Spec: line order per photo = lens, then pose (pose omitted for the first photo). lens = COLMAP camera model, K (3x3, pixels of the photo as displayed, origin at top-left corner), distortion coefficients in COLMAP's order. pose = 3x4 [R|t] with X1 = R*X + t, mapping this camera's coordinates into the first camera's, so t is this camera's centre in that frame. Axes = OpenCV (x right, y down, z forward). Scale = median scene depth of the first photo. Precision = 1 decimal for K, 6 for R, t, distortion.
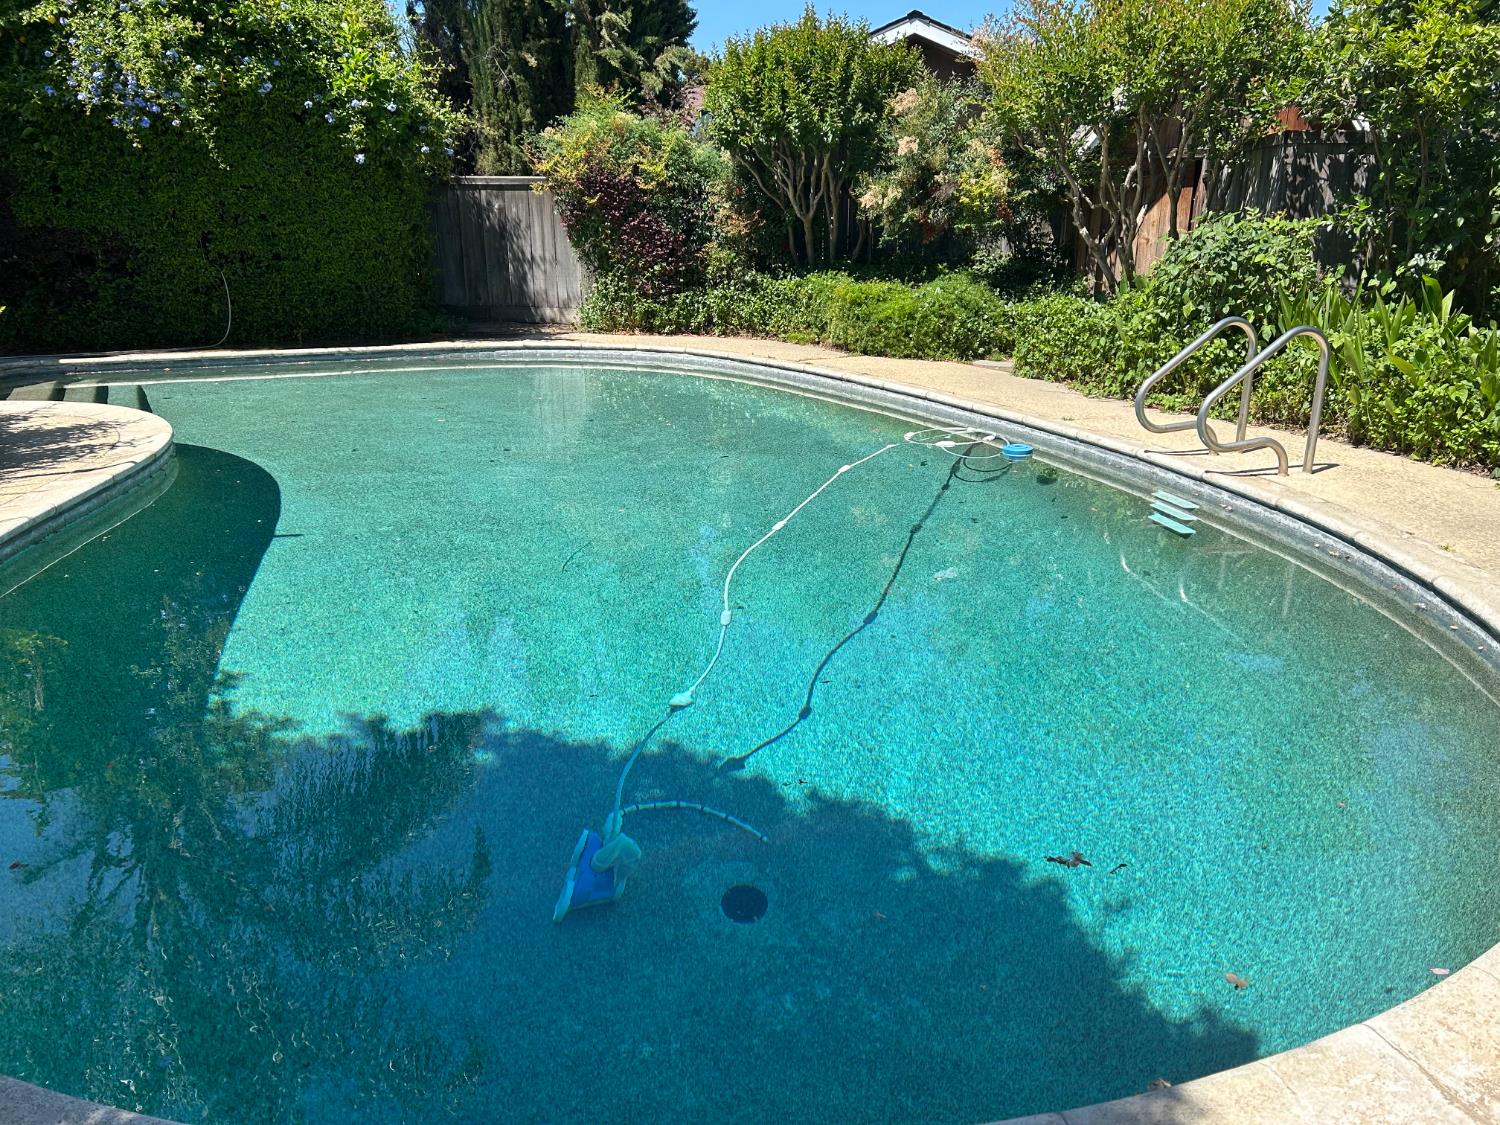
lens RADIAL K [[1083.0, 0, 750.0], [0, 1083.0, 562.5], [0, 0, 1]] dist [0.049803, -0.062866]
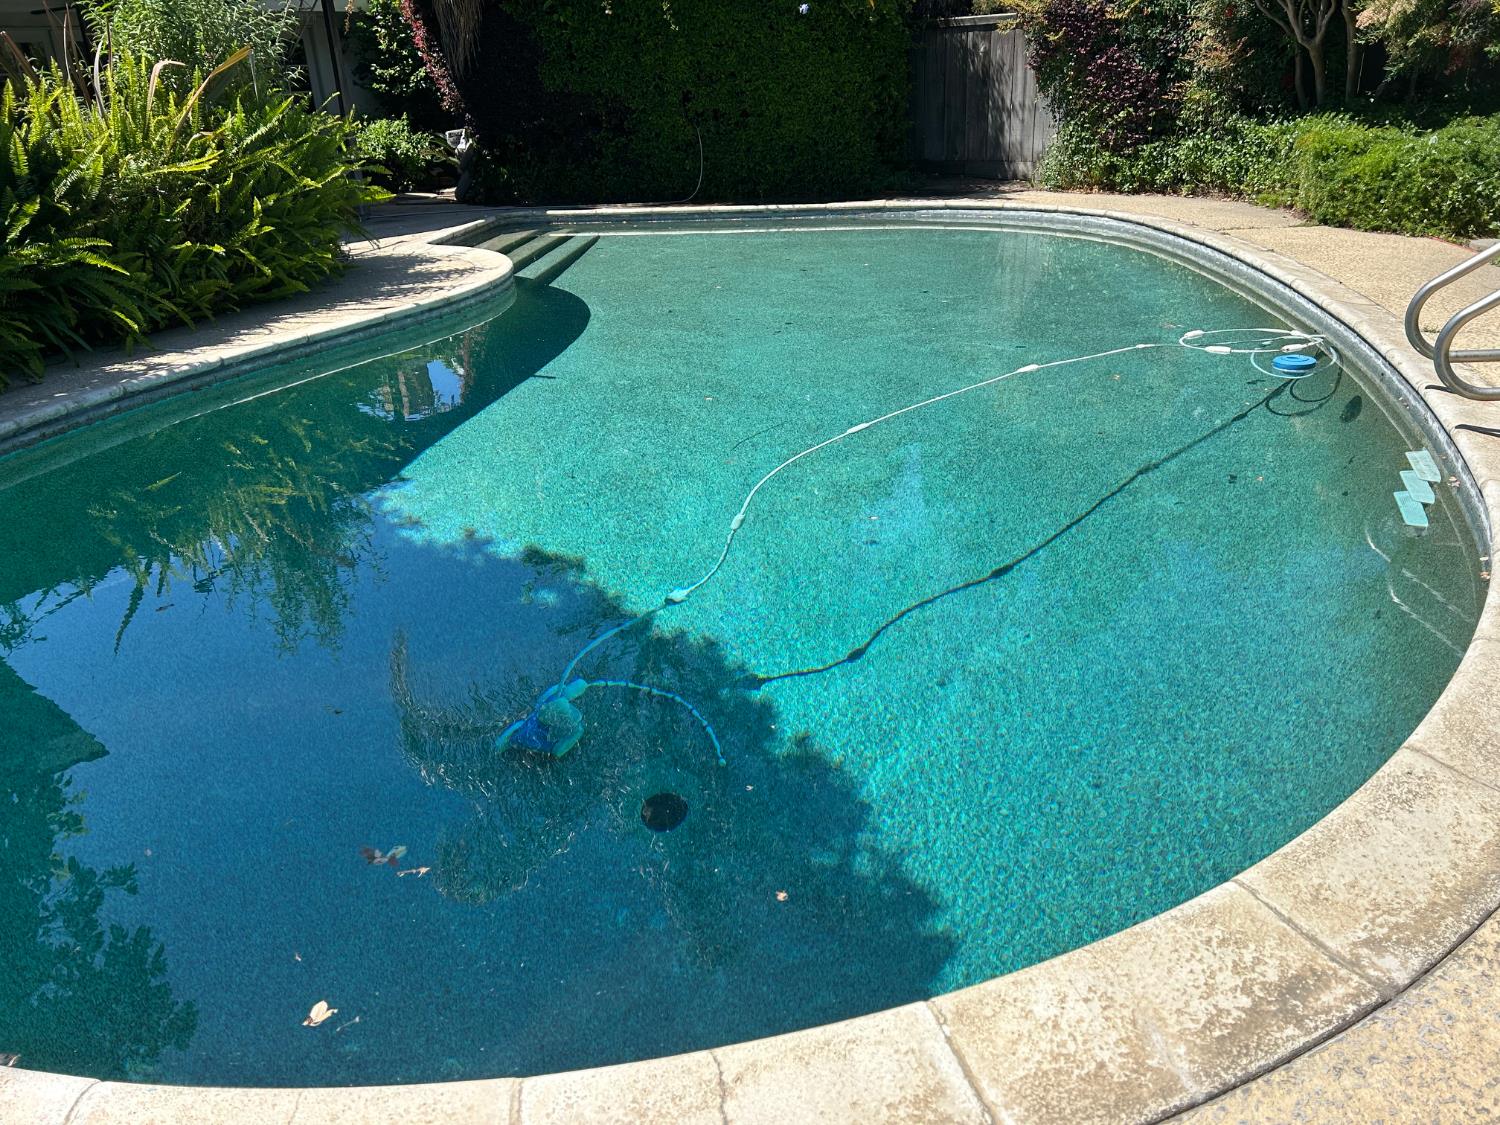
lens RADIAL K [[1083.0, 0, 750.0], [0, 1083.0, 562.5], [0, 0, 1]] dist [0.049803, -0.062866]
pose [[0.834901, 0.189899, -0.516602, 0.189574], [-0.123394, 0.979283, 0.160555, -0.025350], [0.536389, -0.070302, 0.841037, 0.087526]]
